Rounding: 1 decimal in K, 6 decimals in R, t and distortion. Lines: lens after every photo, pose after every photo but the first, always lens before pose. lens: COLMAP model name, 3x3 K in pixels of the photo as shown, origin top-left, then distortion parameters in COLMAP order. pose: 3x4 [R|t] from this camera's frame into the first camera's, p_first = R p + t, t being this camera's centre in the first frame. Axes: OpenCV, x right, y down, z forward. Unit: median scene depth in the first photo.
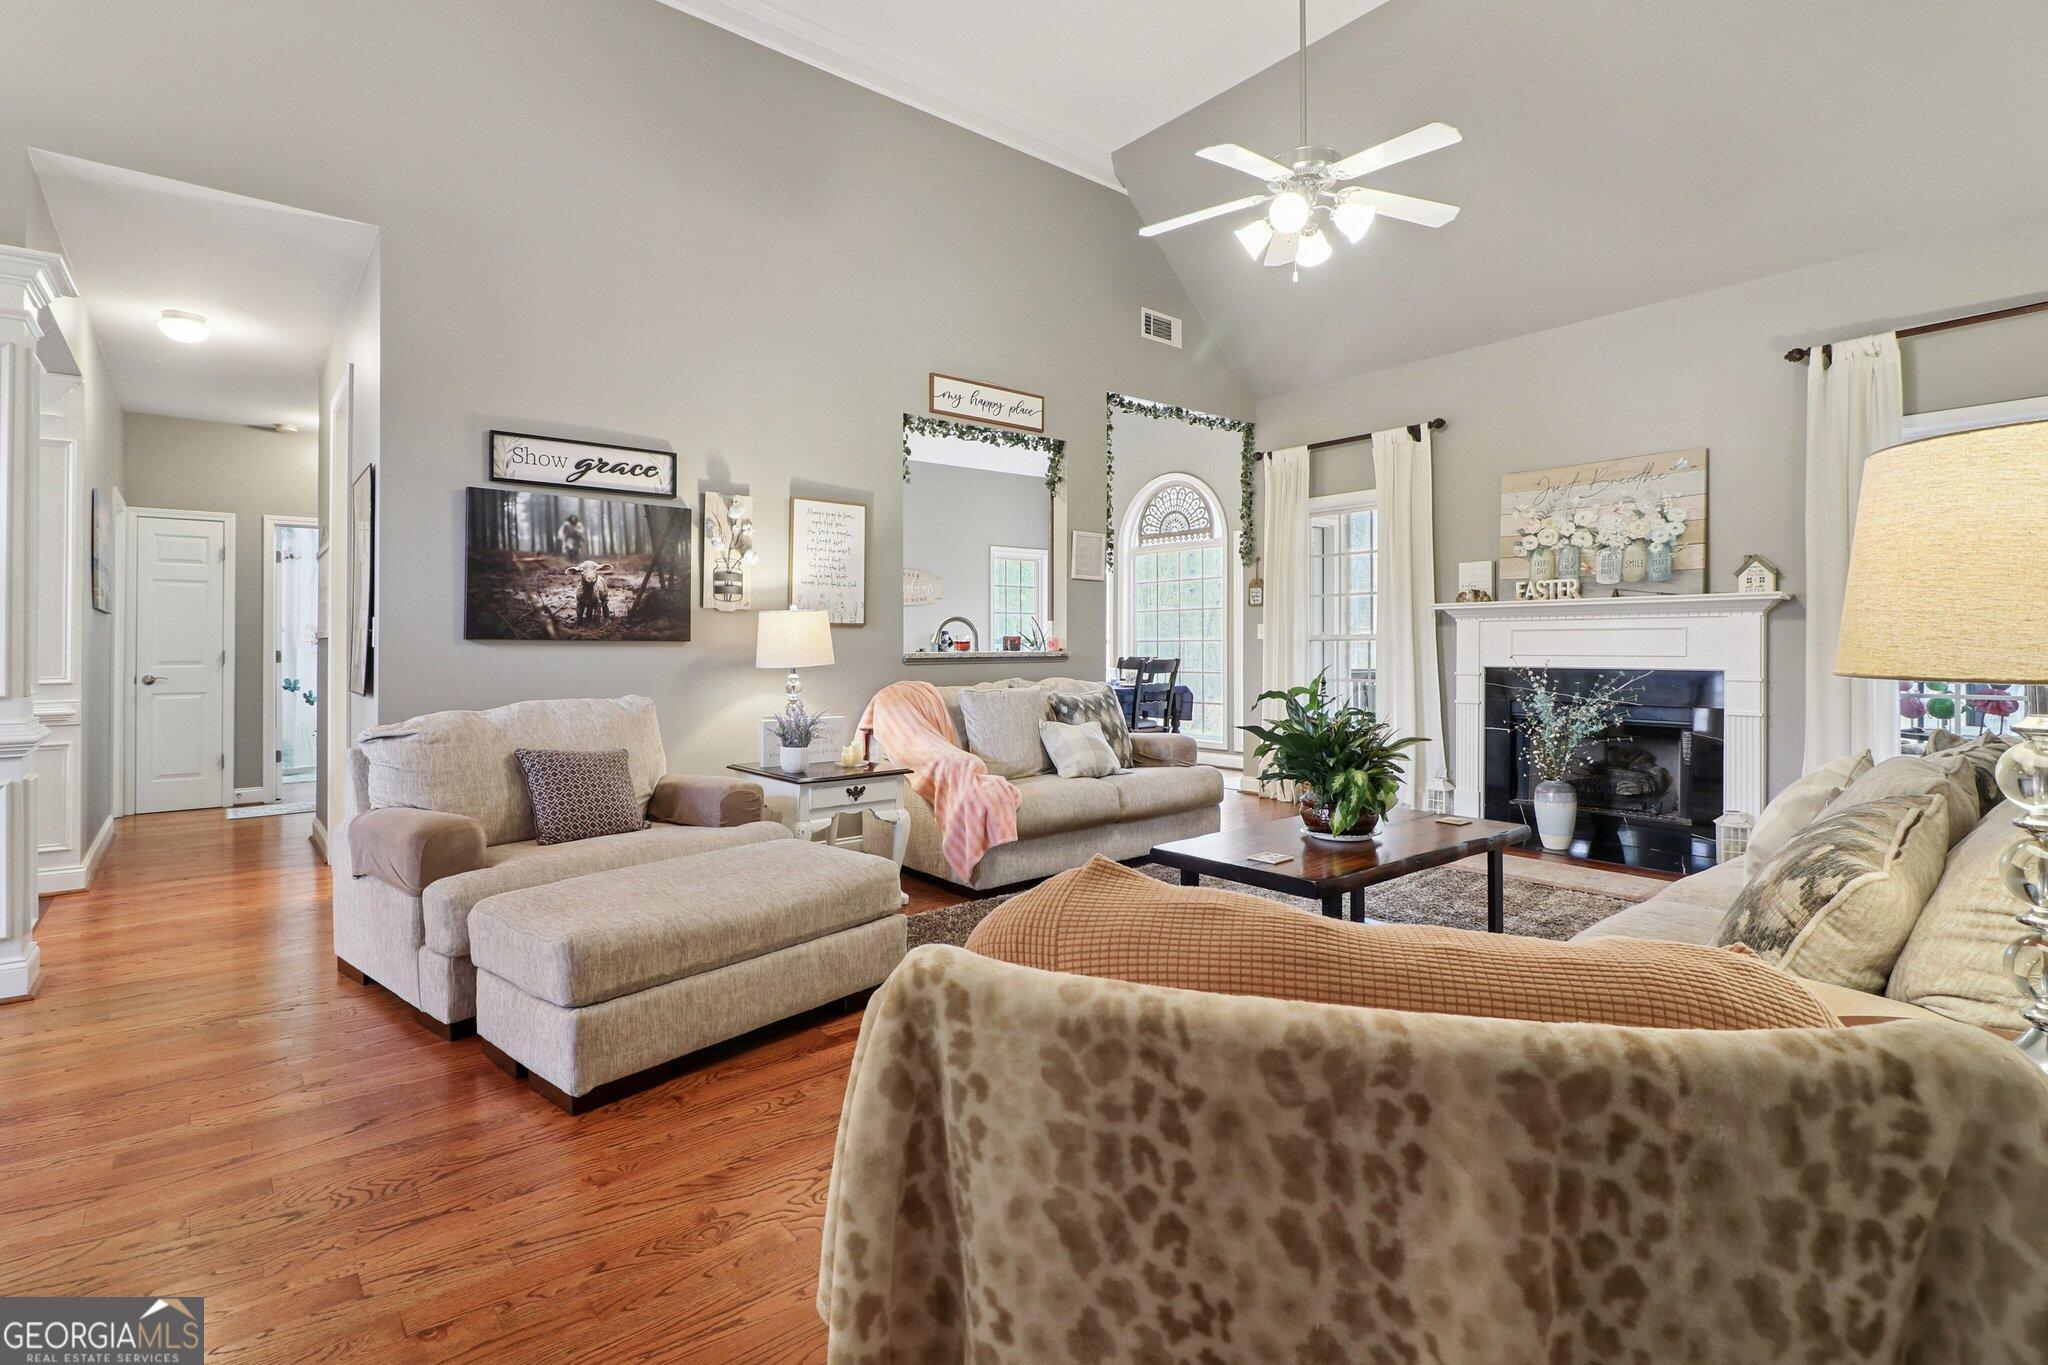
lens RADIAL K [[991.8, 0, 1023.8], [0, 991.8, 639.7], [0, 0, 1]] dist [0.003678, 0.000212]
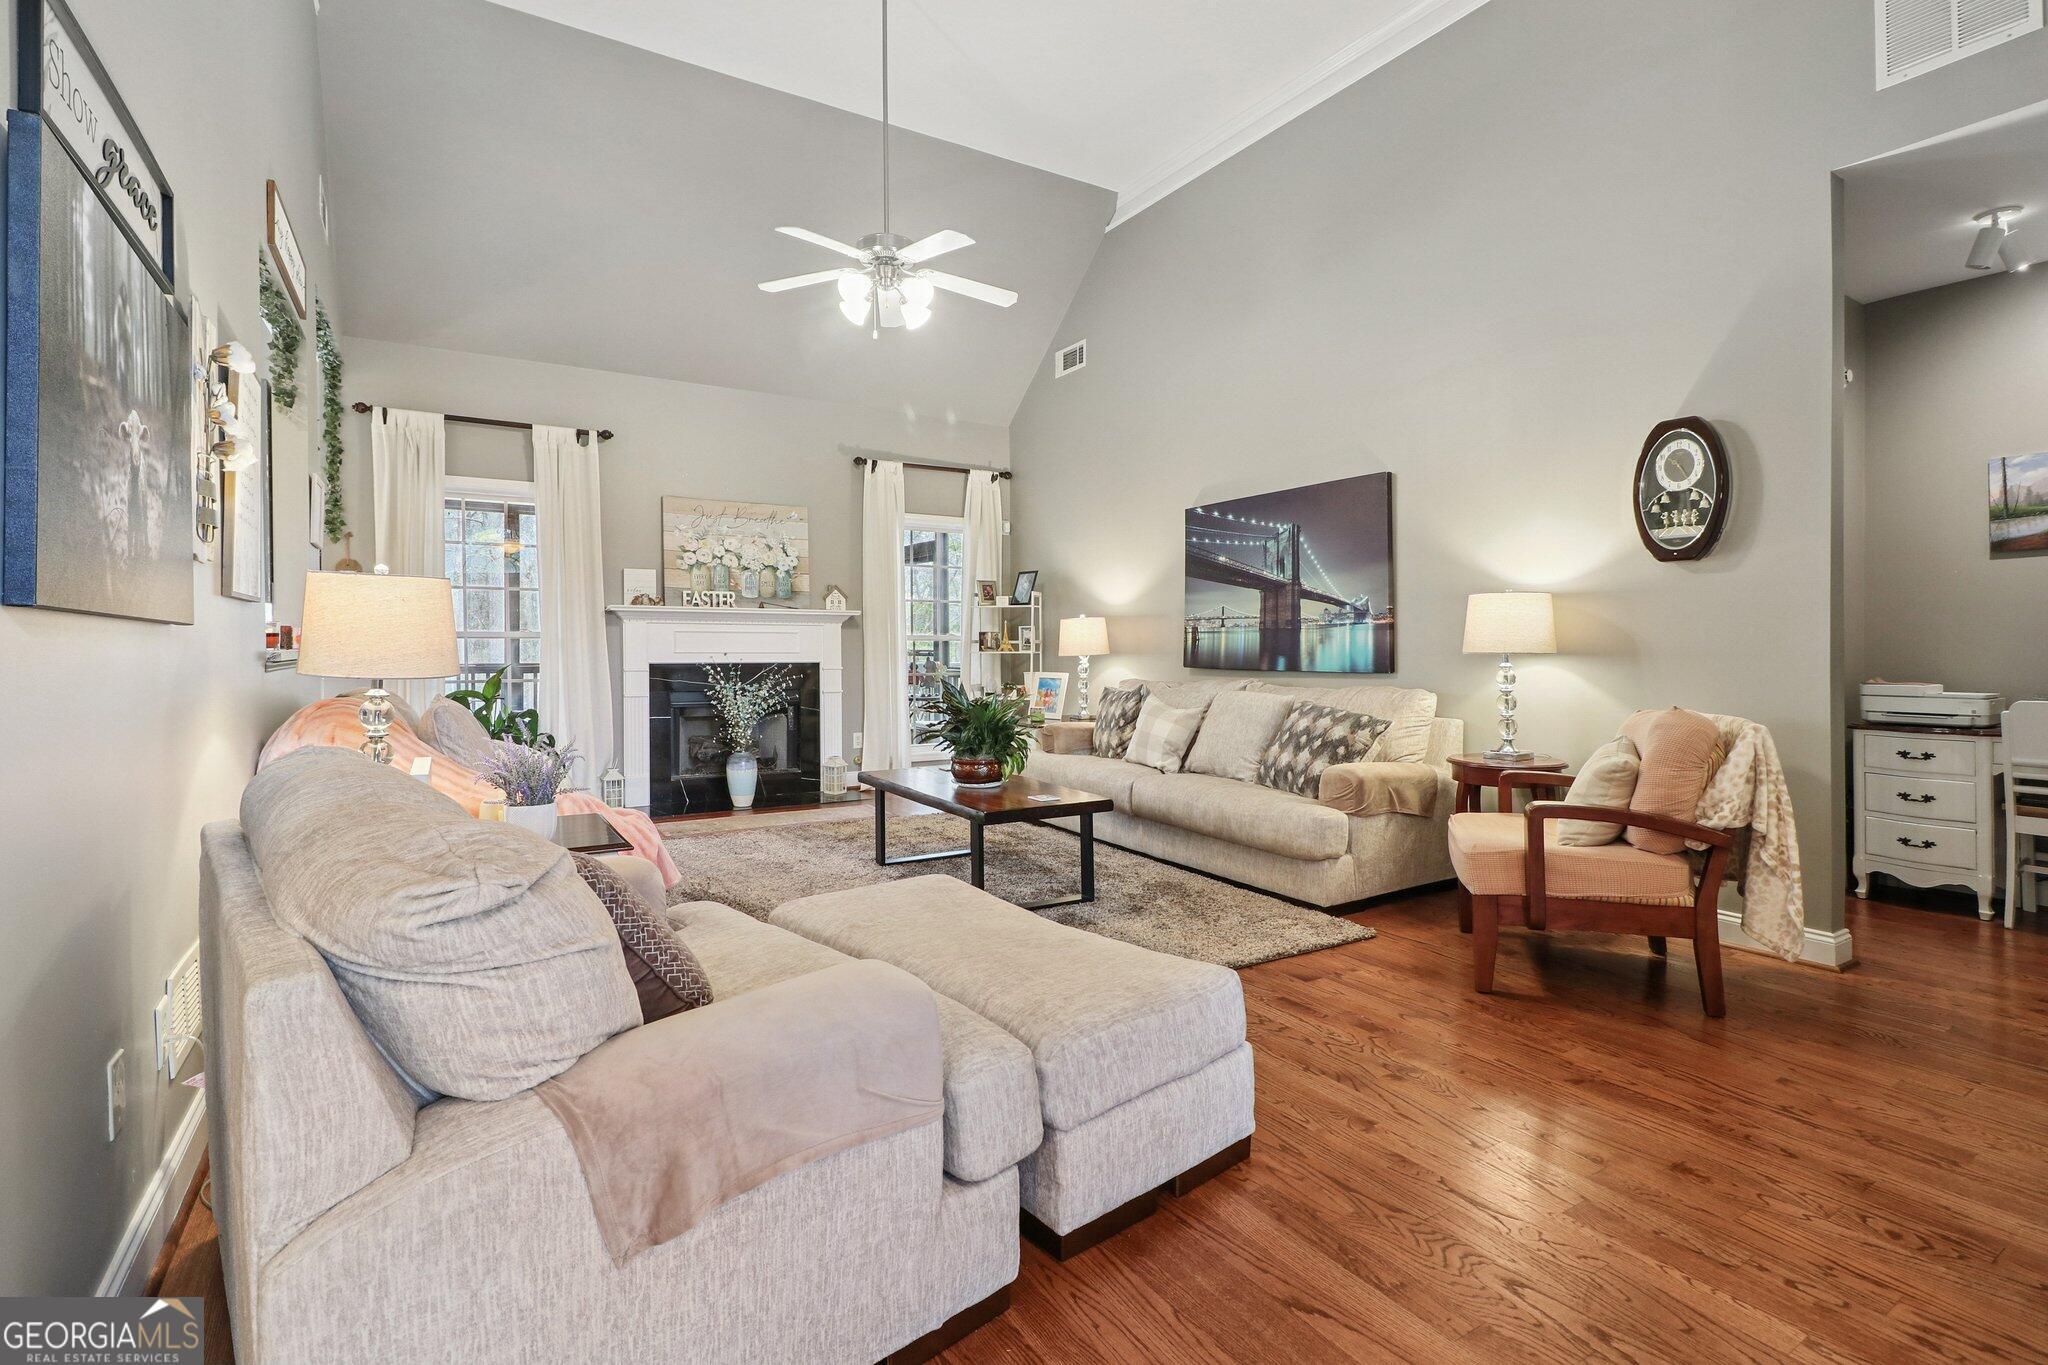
lens RADIAL K [[957.4, 0, 1021.4], [0, 957.4, 636.3], [0, 0, 1]] dist [-0.003722, -0.000848]
pose [[0.136590, 0.014164, 0.990526, -0.590014], [-0.008685, 0.999876, -0.013100, 0.007437], [-0.990590, -0.006813, 0.136696, 0.468883]]
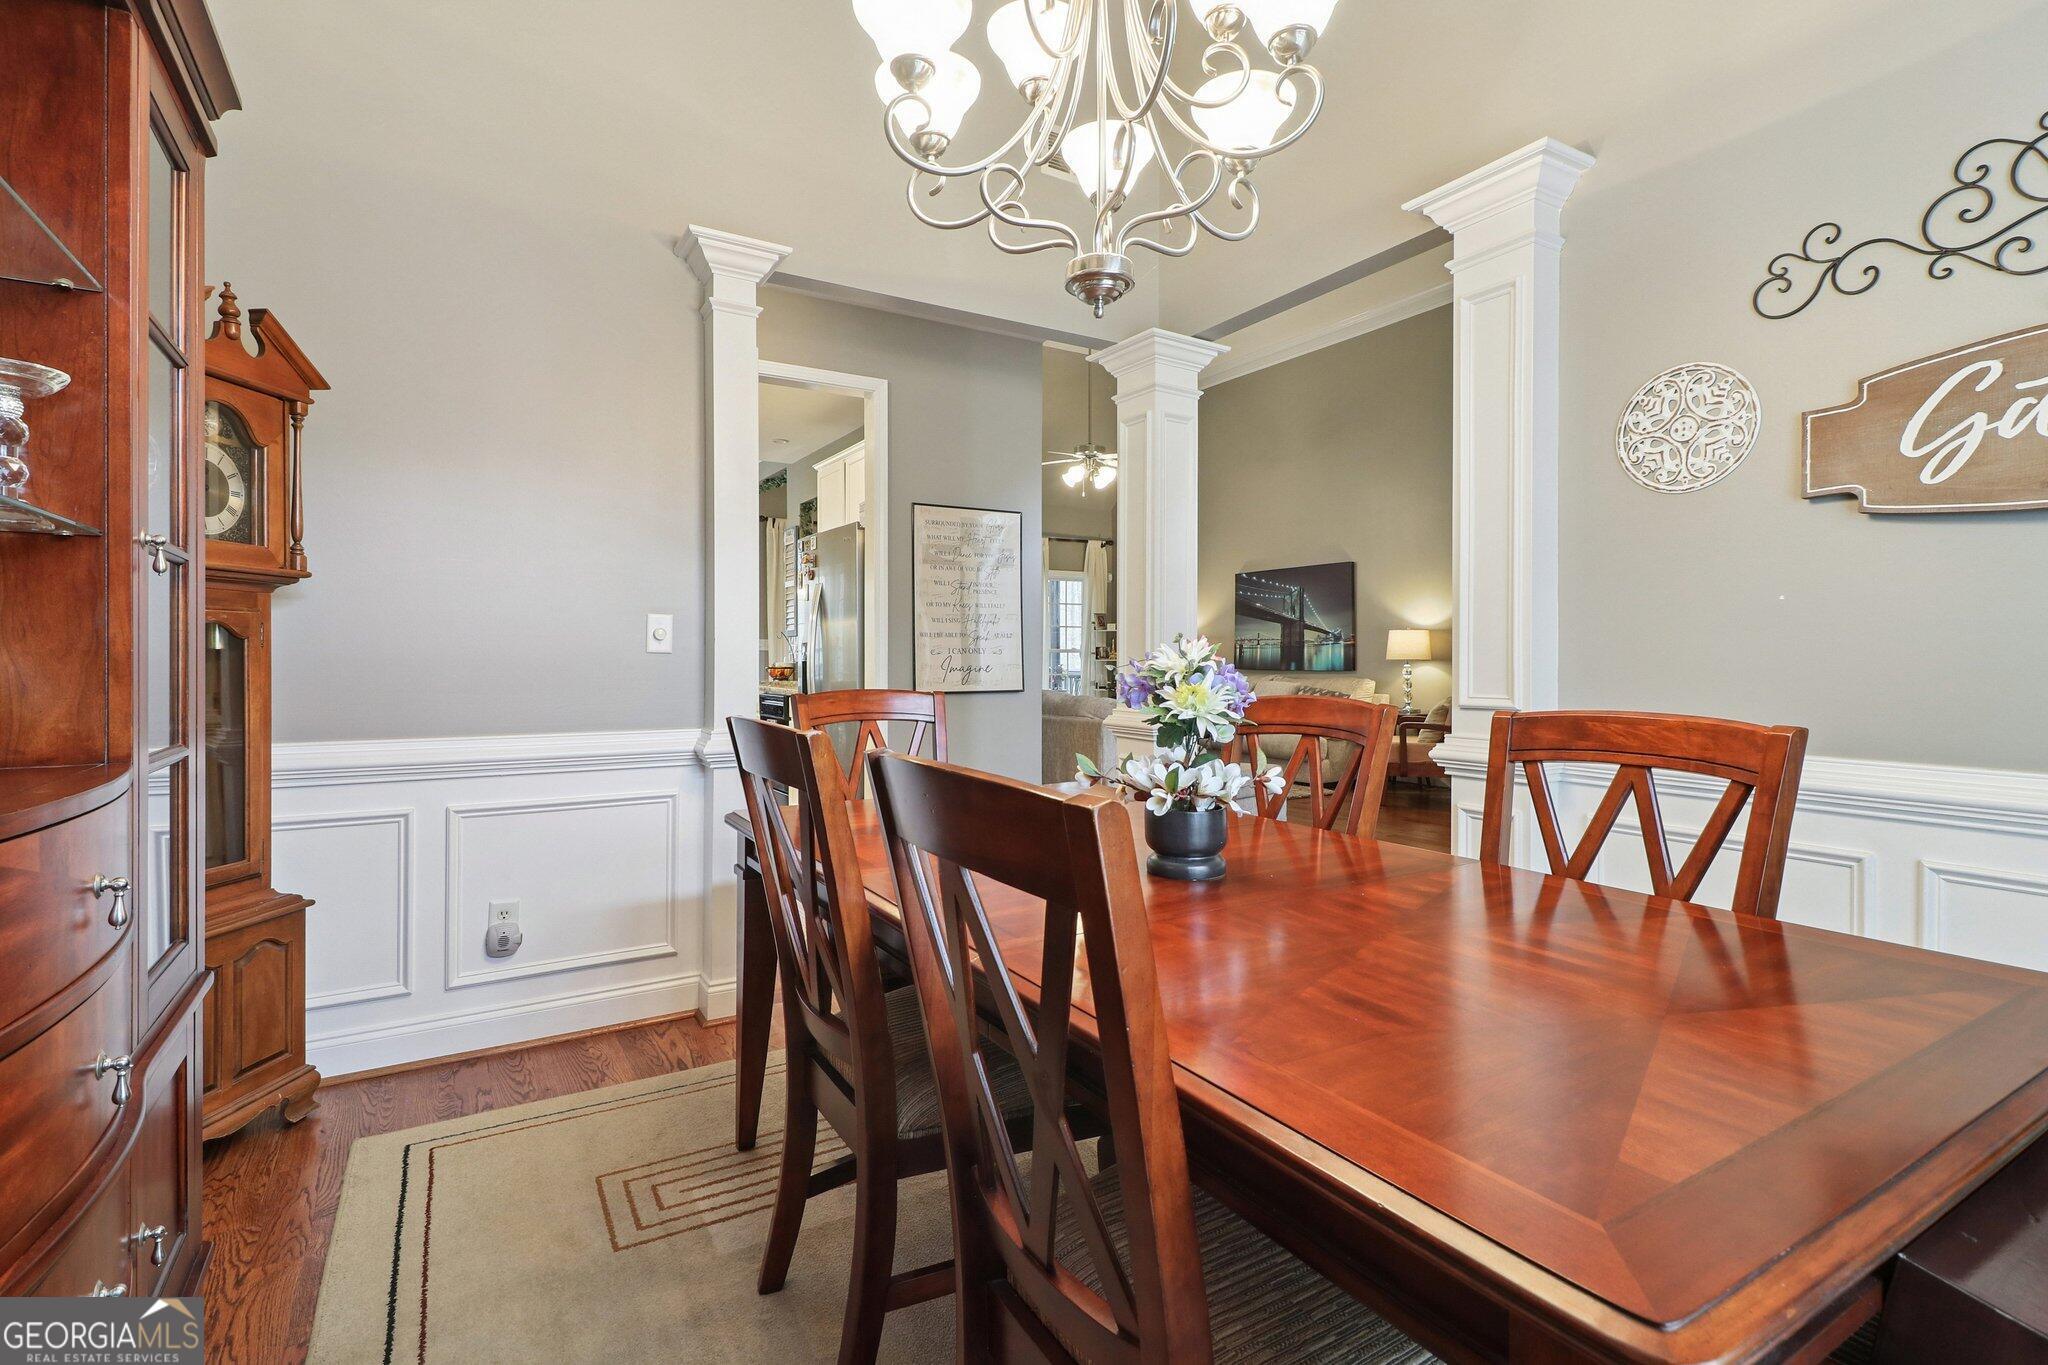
lens RADIAL K [[952.3, 0, 1024.3], [0, 952.3, 651.7], [0, 0, 1]] dist [-0.000344, -0.000545]
pose [[0.140922, 0.009029, 0.989980, -1.360408], [-0.009872, 0.999922, -0.007714, 0.012502], [-0.989971, -0.008686, 0.141000, 0.578459]]
